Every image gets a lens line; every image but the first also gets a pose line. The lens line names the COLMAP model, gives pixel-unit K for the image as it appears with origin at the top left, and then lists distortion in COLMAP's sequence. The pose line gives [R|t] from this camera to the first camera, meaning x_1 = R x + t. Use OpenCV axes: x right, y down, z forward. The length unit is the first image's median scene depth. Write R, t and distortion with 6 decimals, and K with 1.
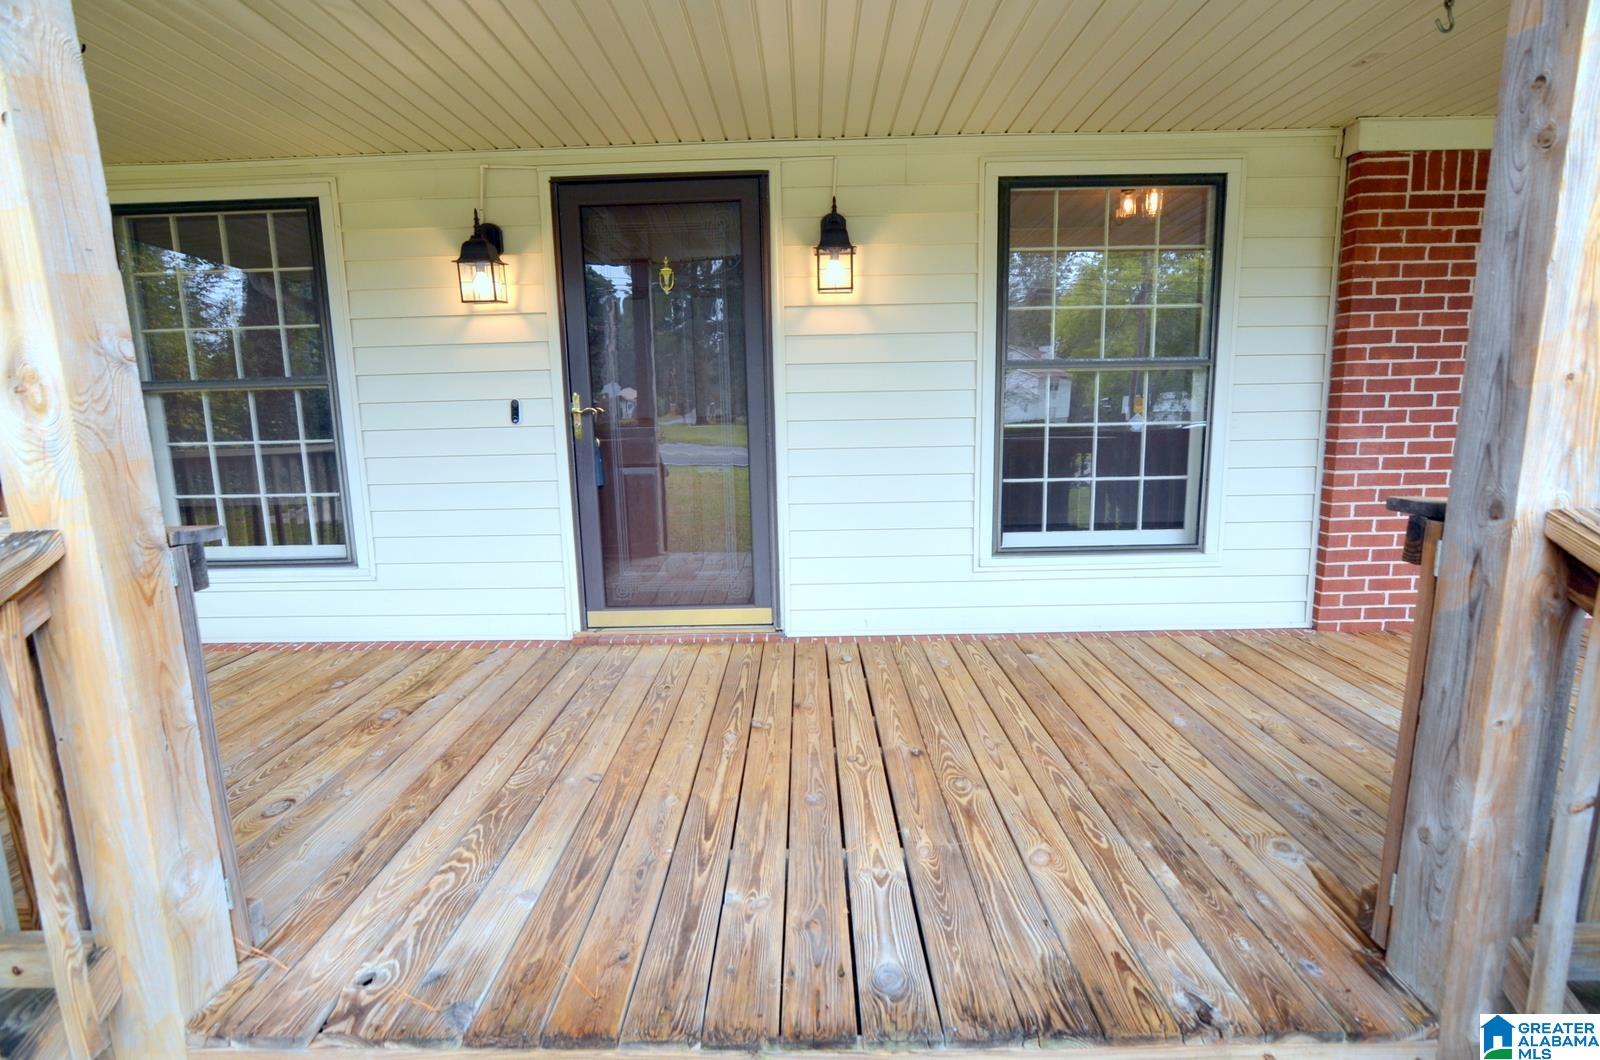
lens RADIAL K [[776.5, 0, 796.6], [0, 776.5, 536.4], [0, 0, 1]] dist [-0.025165, 0.005975]
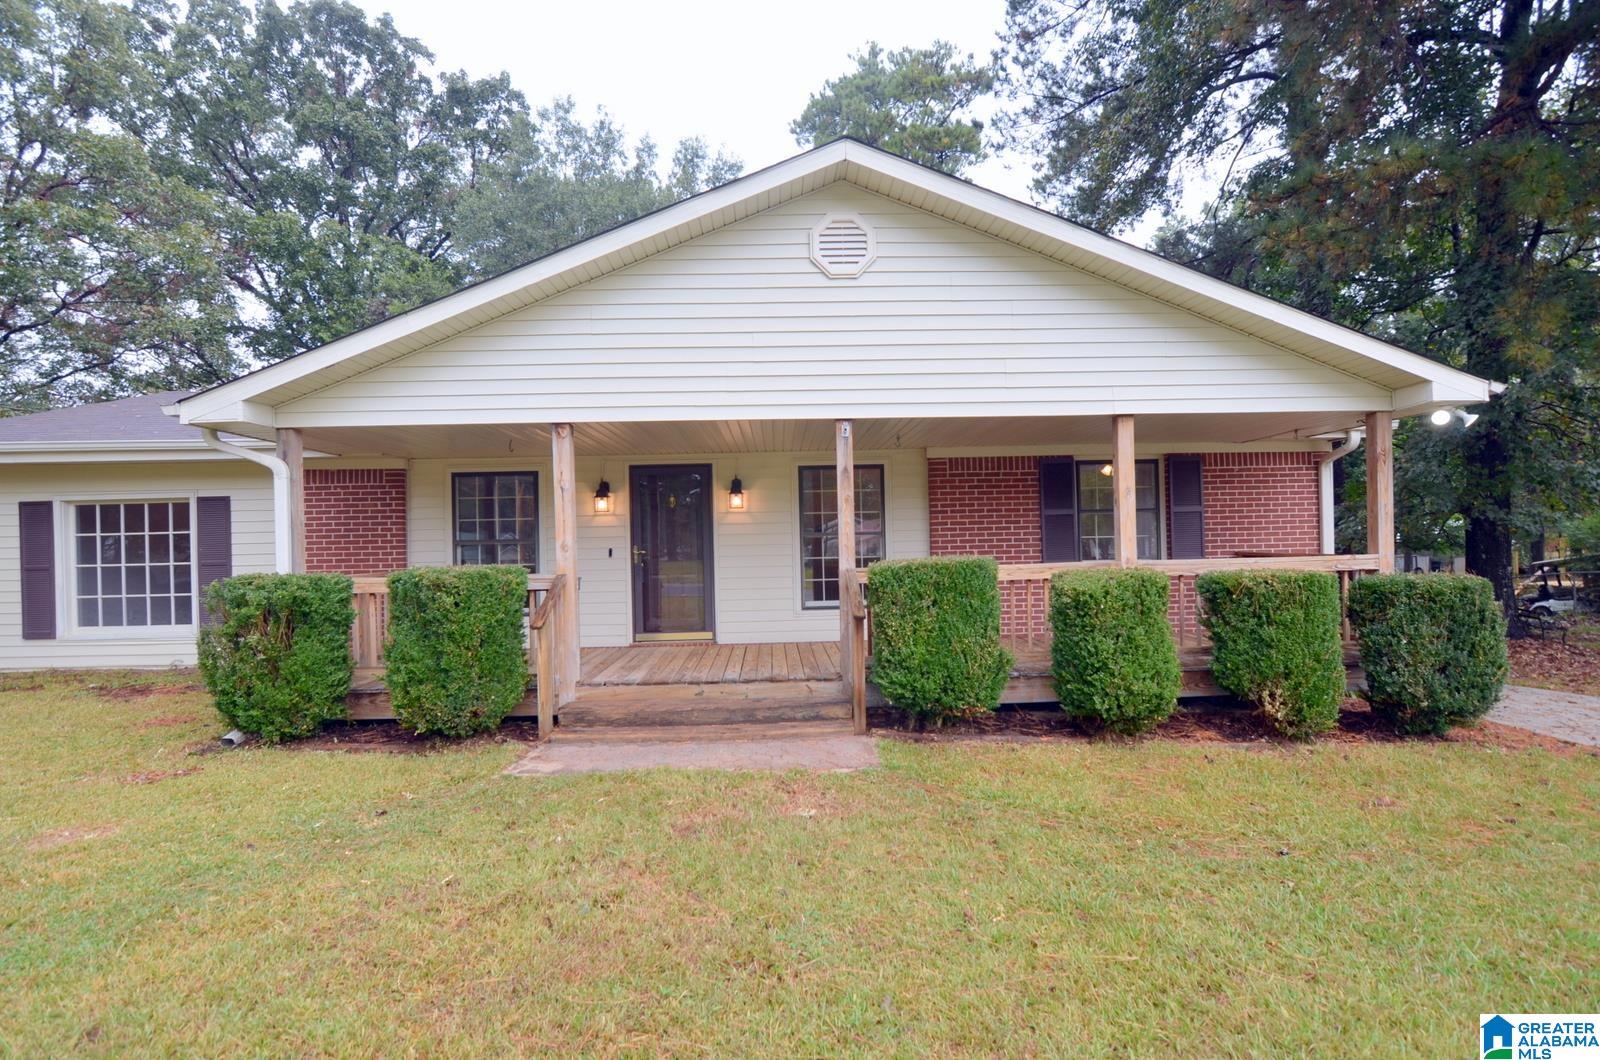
lens RADIAL K [[776.5, 0, 802.3], [0, 776.5, 541.9], [0, 0, 1]] dist [-0.025165, 0.005975]
pose [[0.999123, -0.000448, 0.041861, 0.160859], [0.008549, 0.981053, -0.193549, 0.312993], [-0.040981, 0.193737, 0.980197, -1.580882]]
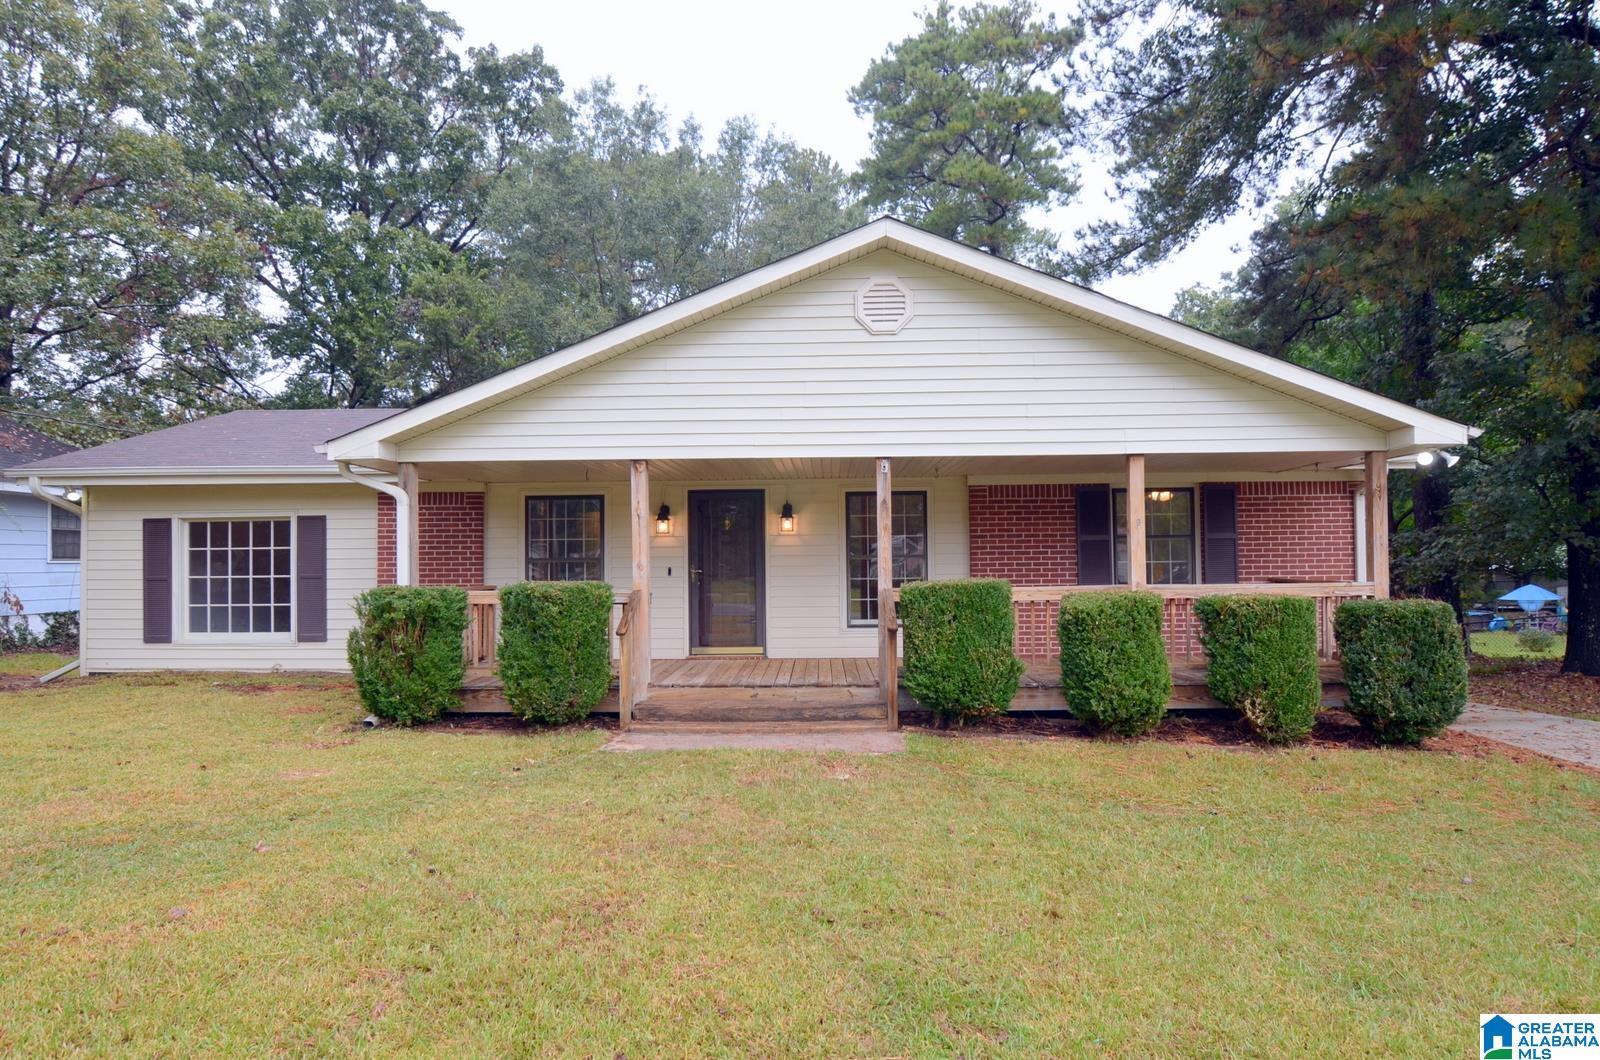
lens RADIAL K [[985.9, 0, 802.0], [0, 985.9, 536.8], [0, 0, 1]] dist [-0.027488, -0.000139]
pose [[0.999737, 0.010763, -0.020268, 0.174902], [-0.014872, 0.976494, -0.215032, 0.476322], [0.017477, 0.215277, 0.976397, -2.498473]]
